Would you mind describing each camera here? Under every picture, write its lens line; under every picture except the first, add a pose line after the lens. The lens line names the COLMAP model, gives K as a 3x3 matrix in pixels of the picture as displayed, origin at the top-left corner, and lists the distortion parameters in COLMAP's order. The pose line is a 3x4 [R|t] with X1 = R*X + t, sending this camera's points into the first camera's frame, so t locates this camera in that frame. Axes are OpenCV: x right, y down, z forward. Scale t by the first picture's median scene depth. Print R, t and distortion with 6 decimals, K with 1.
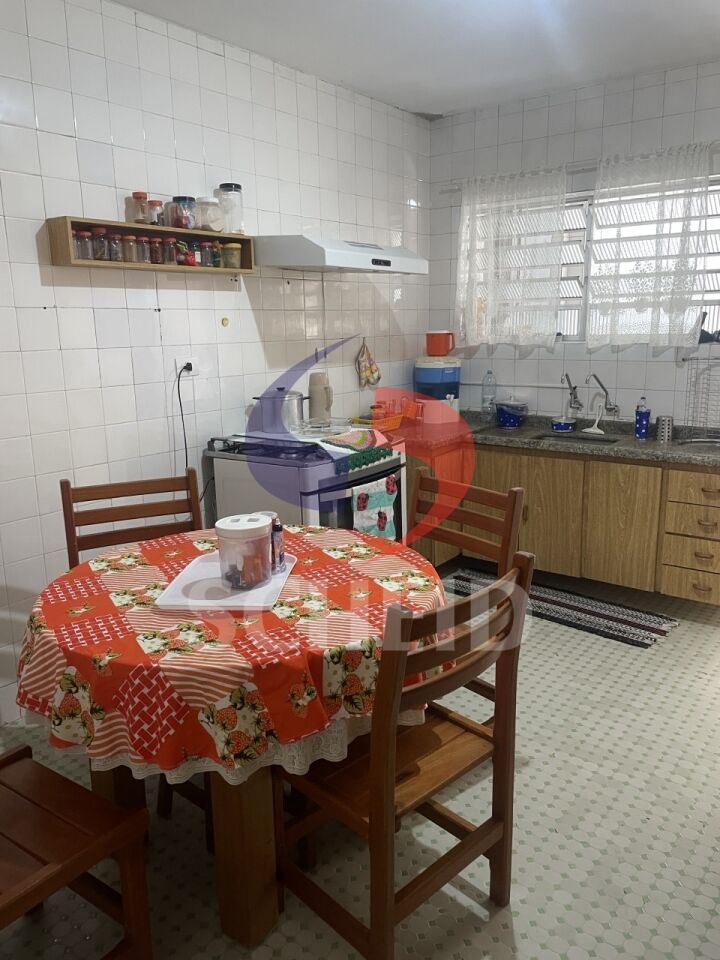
lens RADIAL K [[723.6, 0, 357.2], [0, 723.6, 478.6], [0, 0, 1]] dist [0.048293, -0.017150]
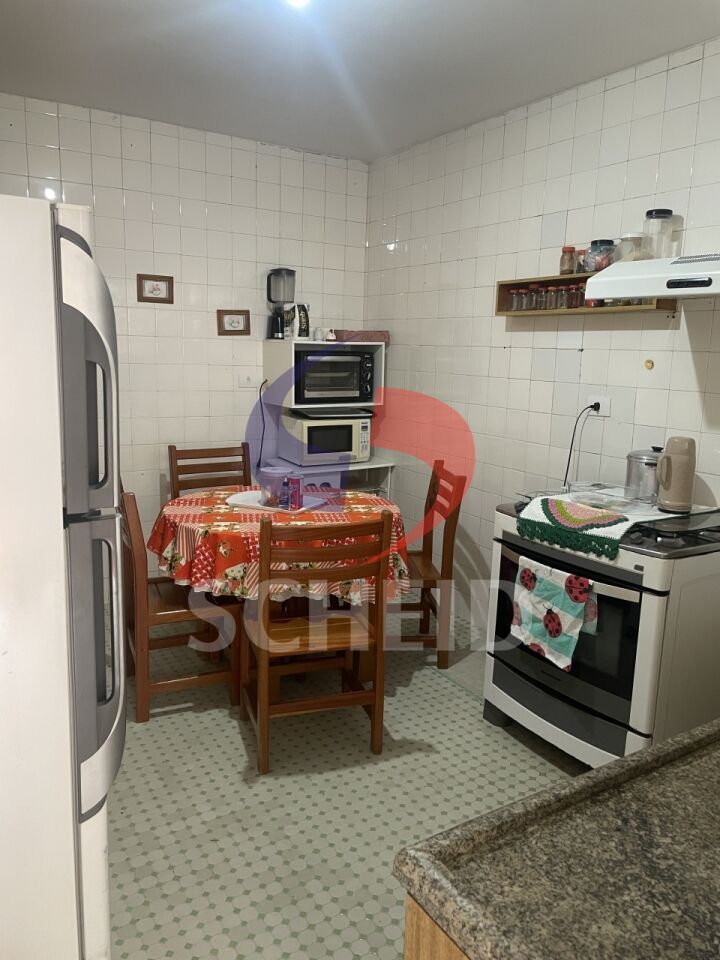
lens RADIAL K [[723.6, 0, 357.4], [0, 723.6, 479.0], [0, 0, 1]] dist [0.048293, -0.017150]
pose [[-0.347517, 0.175712, -0.921063, 0.823095], [-0.223612, 0.938415, 0.263391, -0.251968], [0.910620, 0.297493, -0.286824, 1.023607]]
